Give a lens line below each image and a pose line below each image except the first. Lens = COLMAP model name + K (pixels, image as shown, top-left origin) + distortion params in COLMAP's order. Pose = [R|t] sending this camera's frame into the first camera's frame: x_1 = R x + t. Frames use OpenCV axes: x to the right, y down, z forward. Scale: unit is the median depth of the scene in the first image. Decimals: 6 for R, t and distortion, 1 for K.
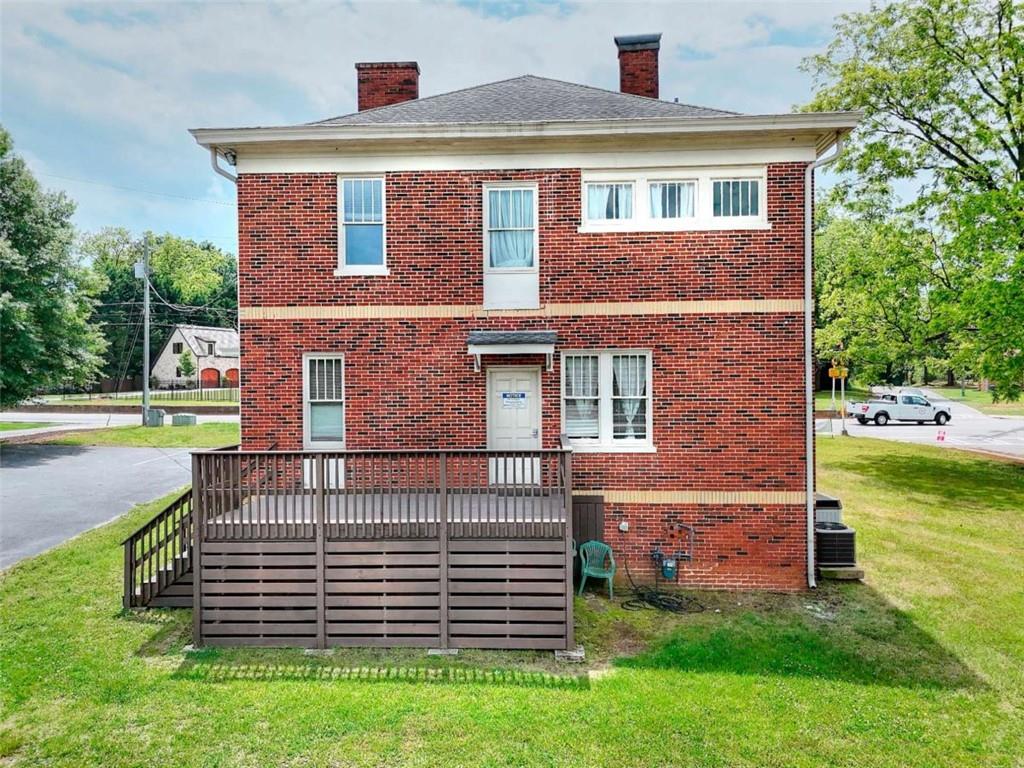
lens RADIAL K [[756.4, 0, 512.0], [0, 756.4, 384.0], [0, 0, 1]] dist [0.028277, -0.003745]
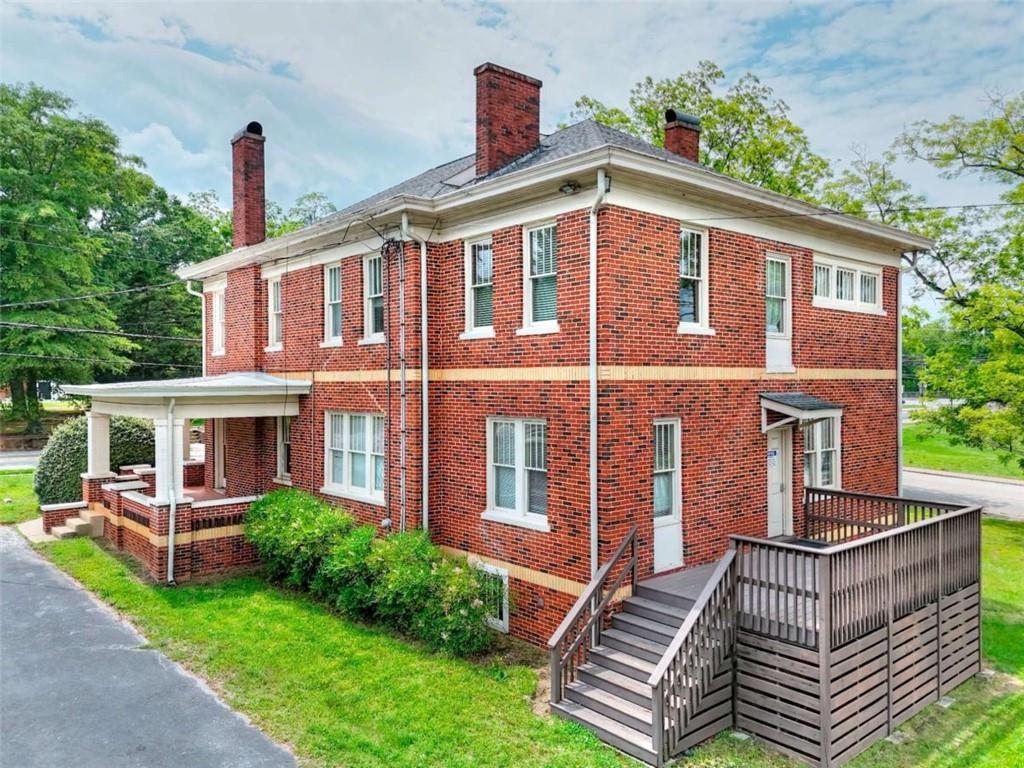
lens RADIAL K [[756.4, 0, 512.0], [0, 756.4, 384.0], [0, 0, 1]] dist [0.028277, -0.003745]
pose [[0.718900, 0.000790, 0.695114, -1.014681], [0.001827, 0.999994, -0.003026, -0.080156], [-0.695112, 0.003446, 0.718894, 0.491671]]
